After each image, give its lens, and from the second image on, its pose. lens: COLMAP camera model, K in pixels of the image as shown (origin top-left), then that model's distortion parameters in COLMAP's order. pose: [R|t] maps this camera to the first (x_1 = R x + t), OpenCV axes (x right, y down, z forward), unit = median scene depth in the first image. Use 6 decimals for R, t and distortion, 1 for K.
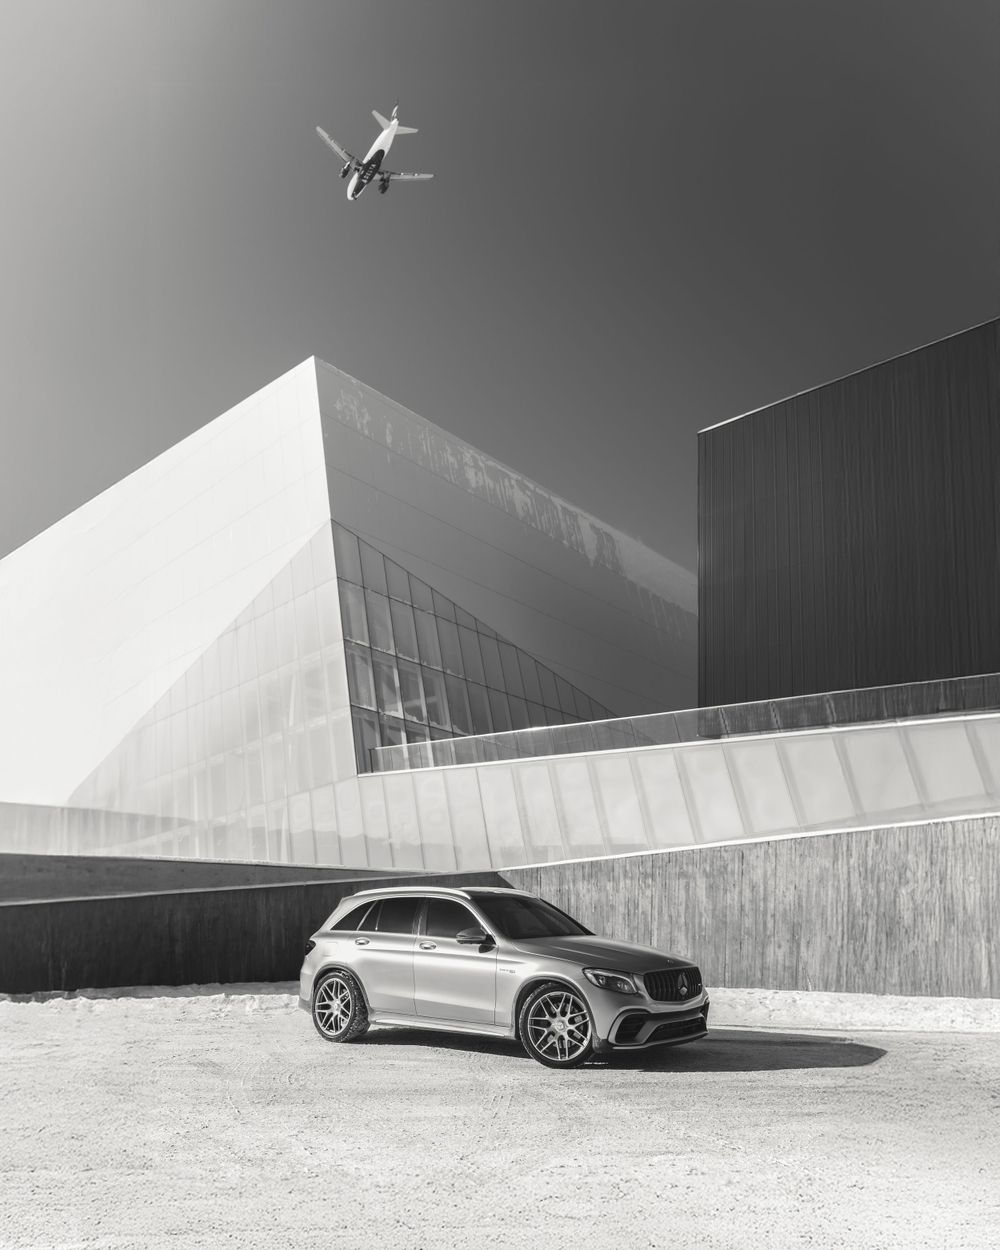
lens RADIAL K [[1039.4, 0, 503.0], [0, 1039.4, 630.6], [0, 0, 1]] dist [-0.004320, 0.001255]
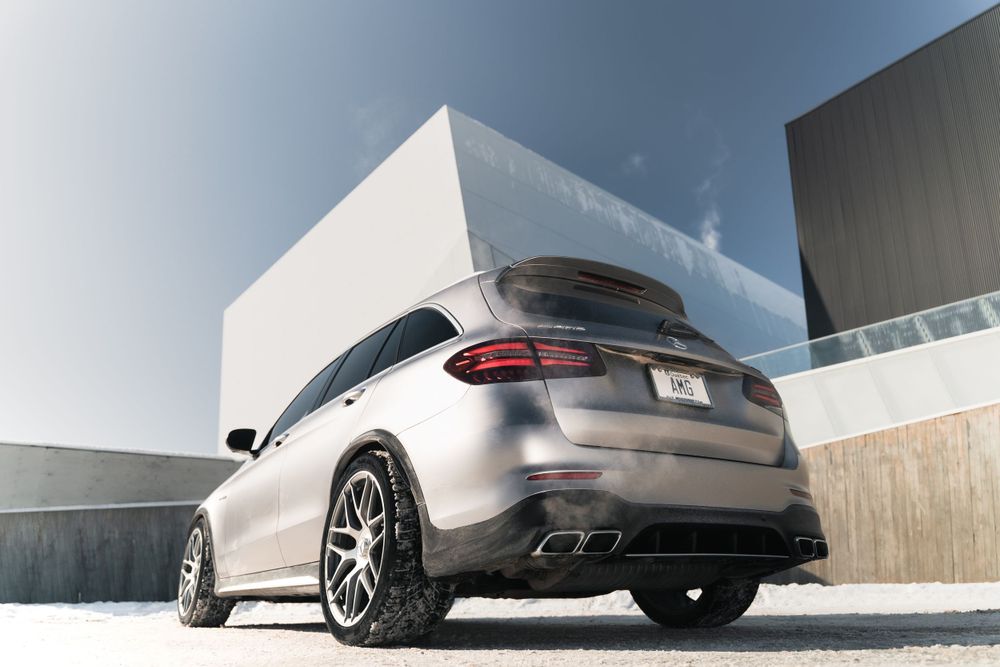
lens RADIAL K [[771.0, 0, 500.0], [0, 771.0, 333.5], [0, 0, 1]] dist [-0.007331, -0.009657]
pose [[0.987908, -0.073994, -0.136244, -0.039963], [0.065005, 0.995477, -0.069288, 0.149371], [0.140755, 0.059593, 0.988249, 0.320879]]
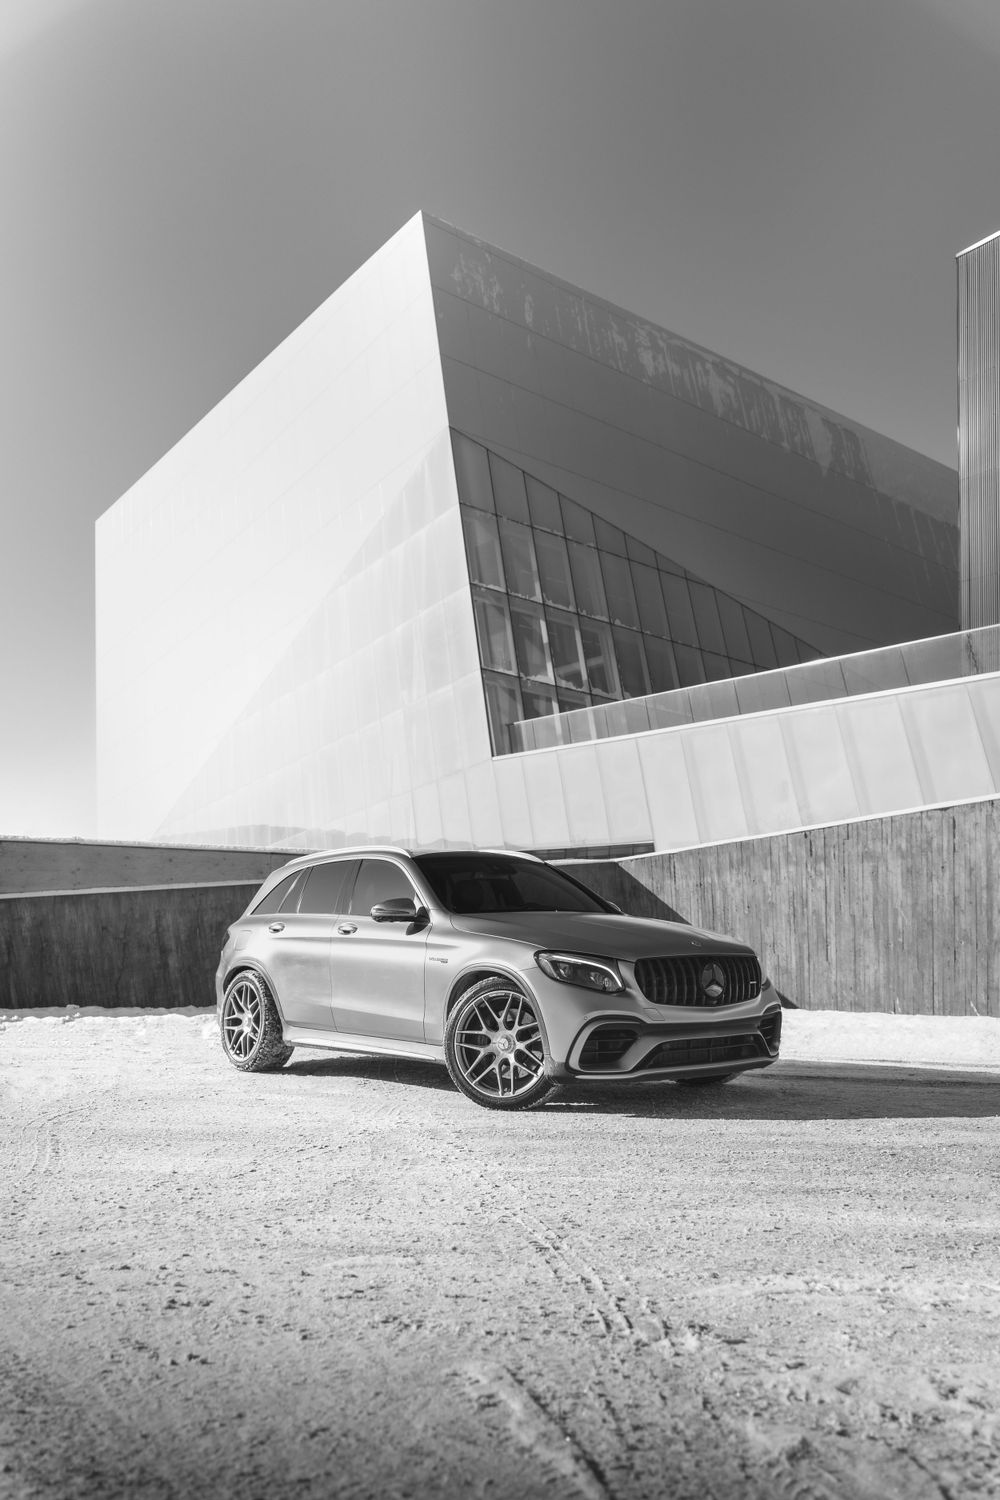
lens RADIAL K [[1295.8, 0, 500.0], [0, 1295.8, 750.0], [0, 0, 1]] dist [0.003374, 0.000991]
pose [[0.979871, -0.033962, -0.196722, 0.101307], [0.055614, 0.992852, 0.105607, 0.060485], [0.191729, -0.114422, 0.974755, 0.129072]]
